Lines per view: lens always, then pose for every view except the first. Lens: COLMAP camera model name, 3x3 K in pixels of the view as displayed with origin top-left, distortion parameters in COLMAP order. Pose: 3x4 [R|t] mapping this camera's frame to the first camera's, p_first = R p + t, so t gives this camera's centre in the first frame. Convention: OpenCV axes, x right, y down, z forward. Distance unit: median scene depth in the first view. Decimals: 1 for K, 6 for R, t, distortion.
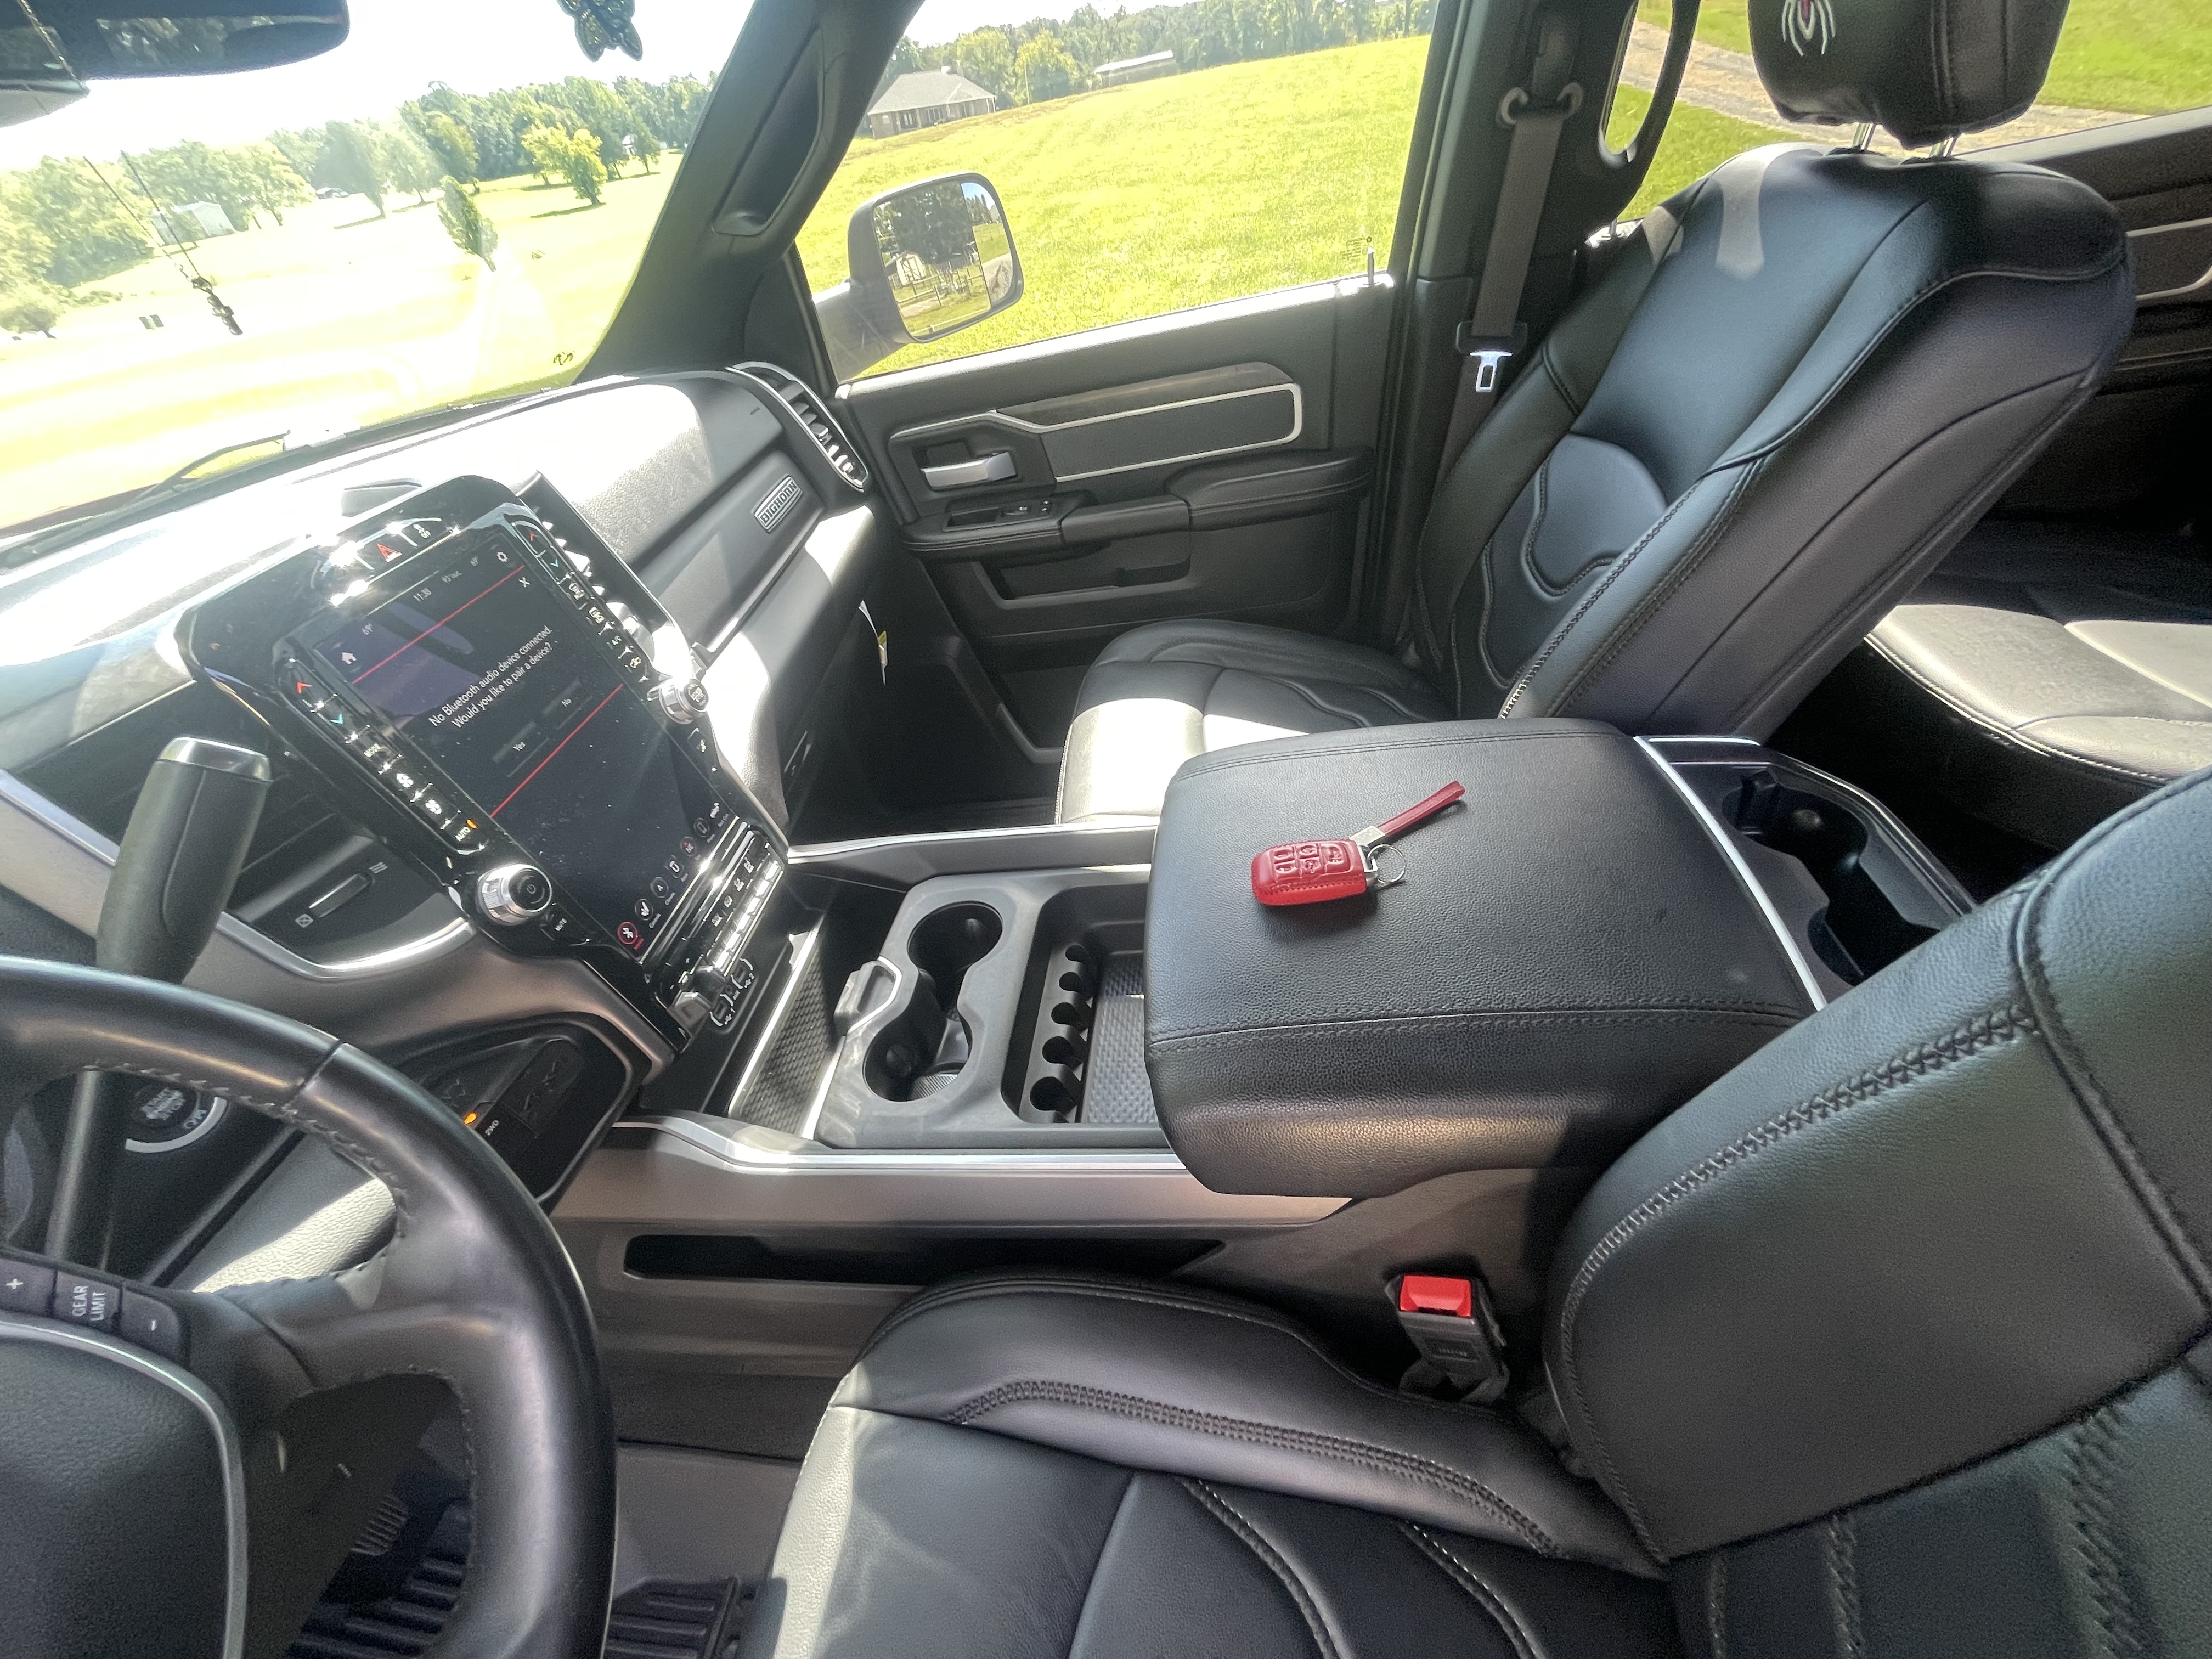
lens RADIAL K [[885.9, 0, 1105.9], [0, 885.9, 828.4], [0, 0, 1]] dist [-0.012998, 0.001847]
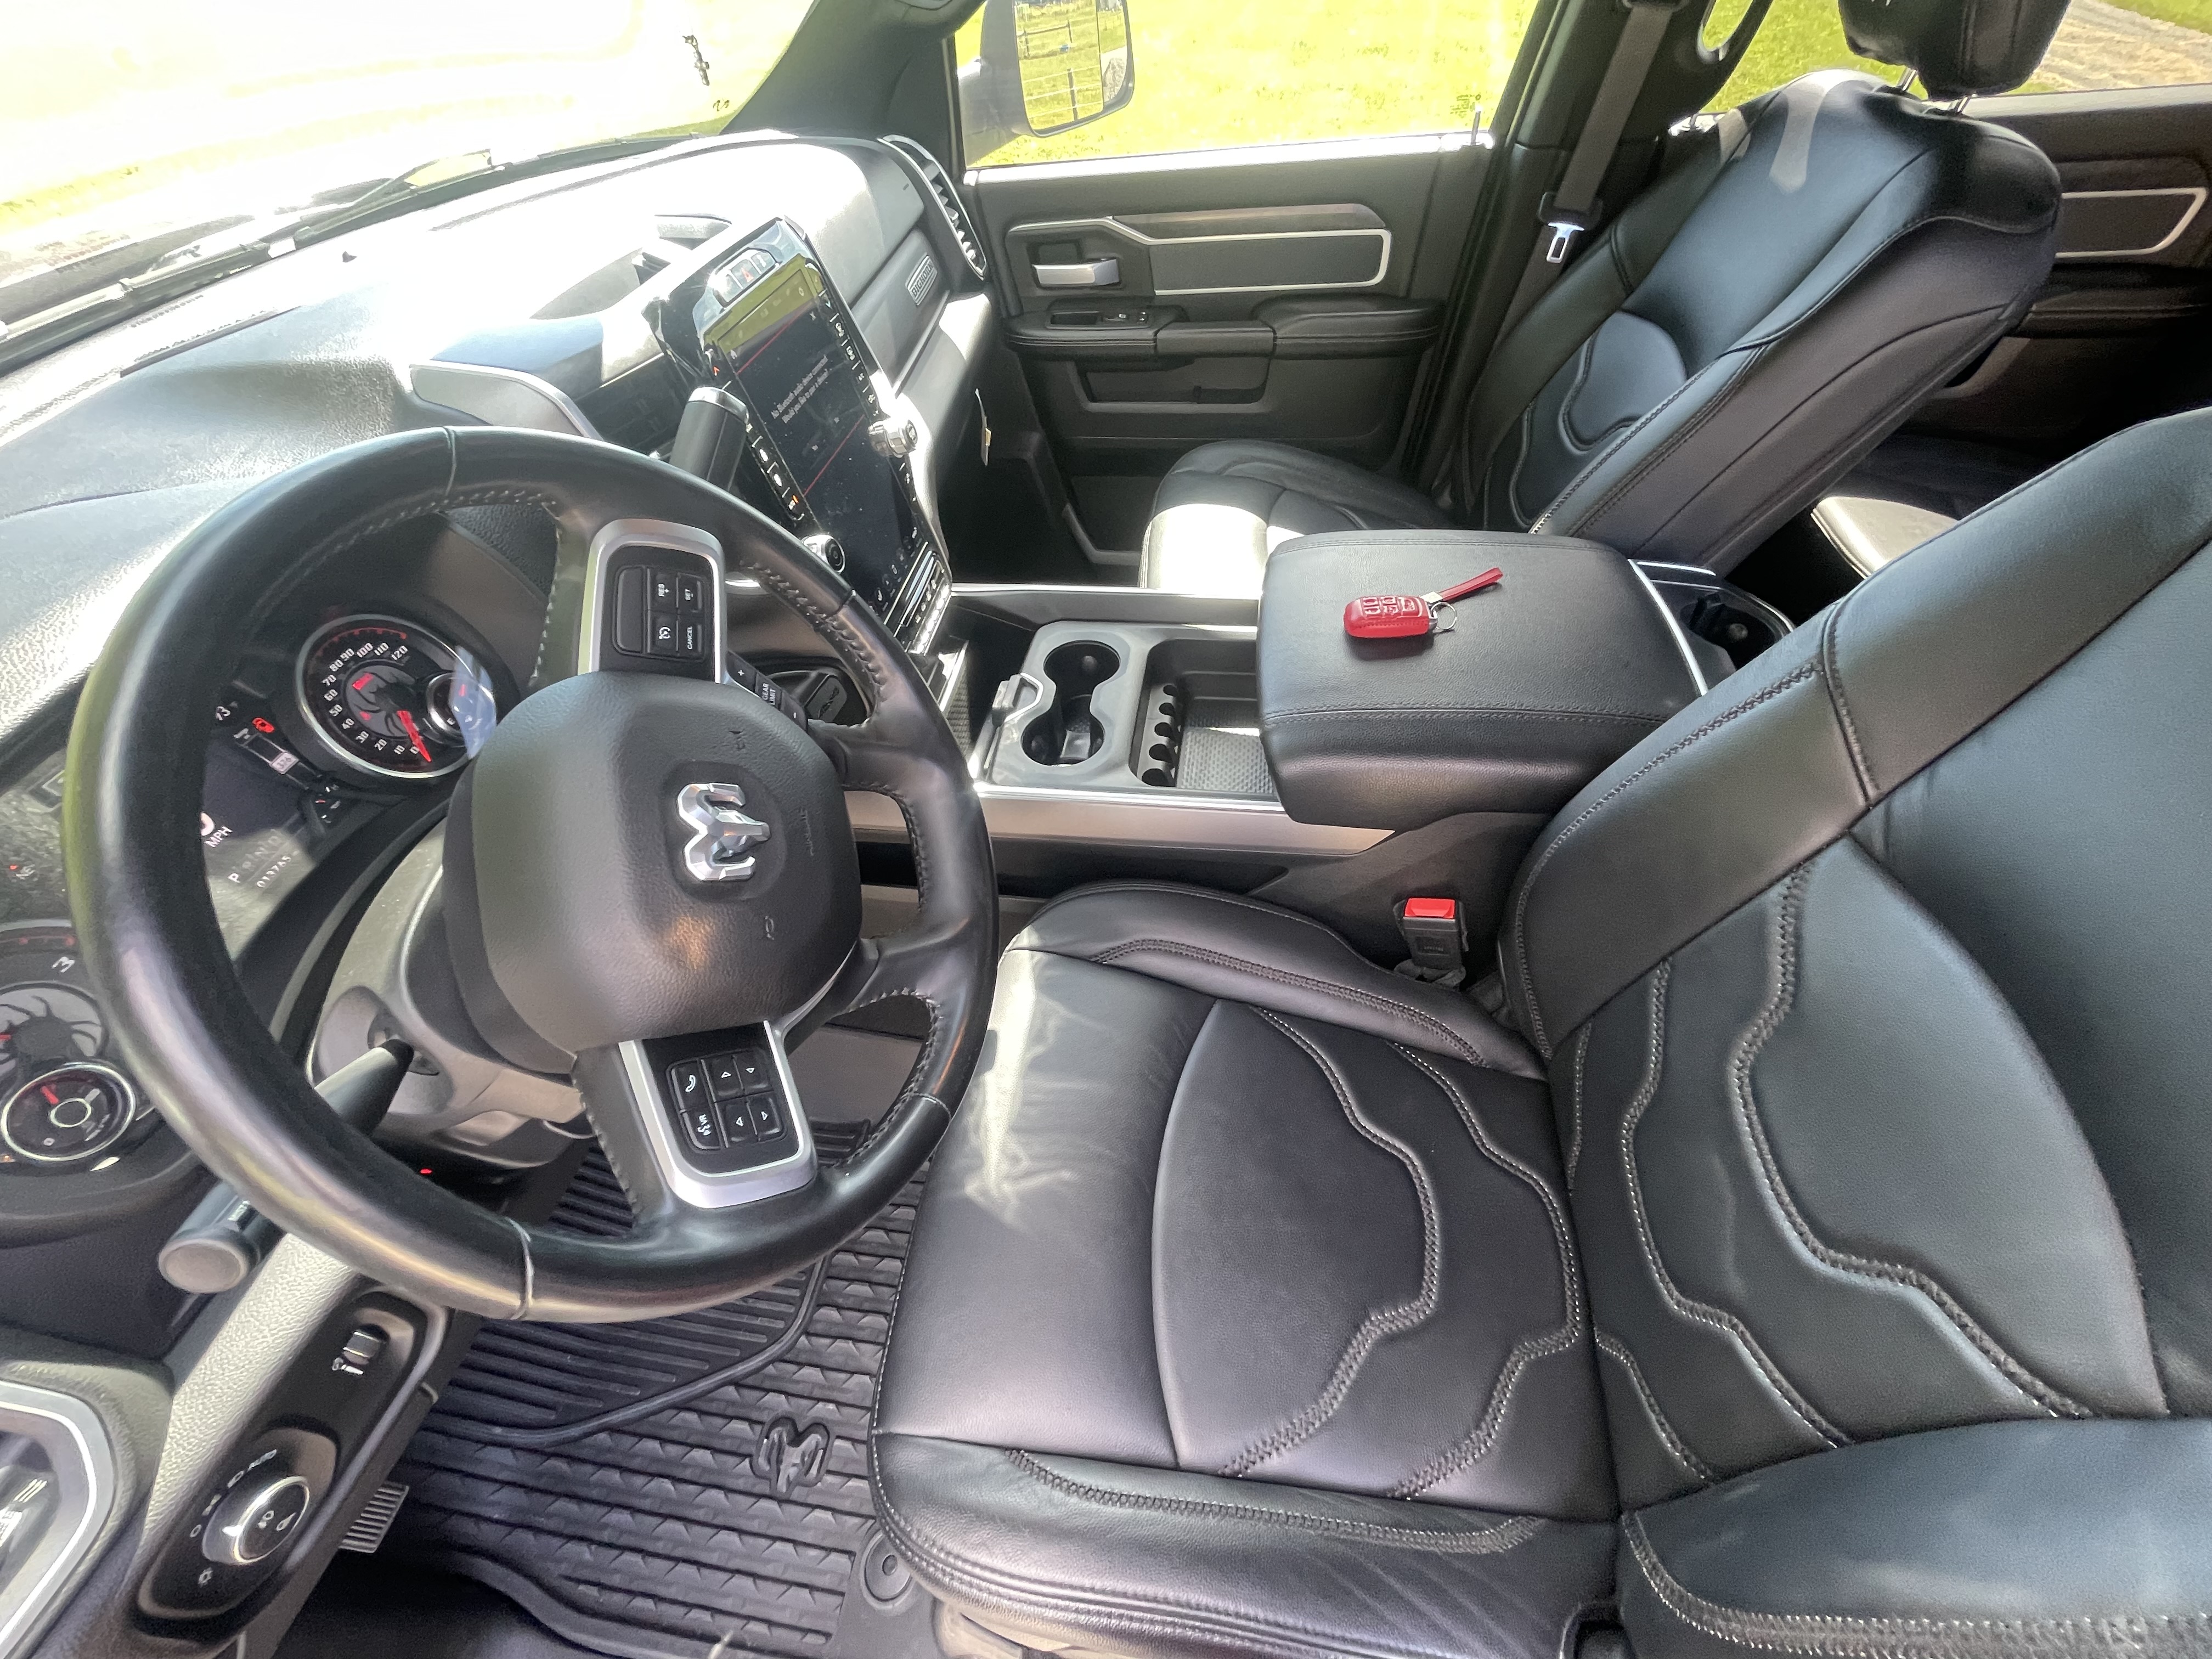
lens RADIAL K [[885.9, 0, 1101.6], [0, 885.9, 833.5], [0, 0, 1]] dist [-0.012998, 0.001847]
pose [[0.993029, 0.103601, 0.056221, -0.193902], [-0.111358, 0.980930, 0.159295, 0.160701], [-0.038646, -0.164445, 0.985629, -0.306804]]
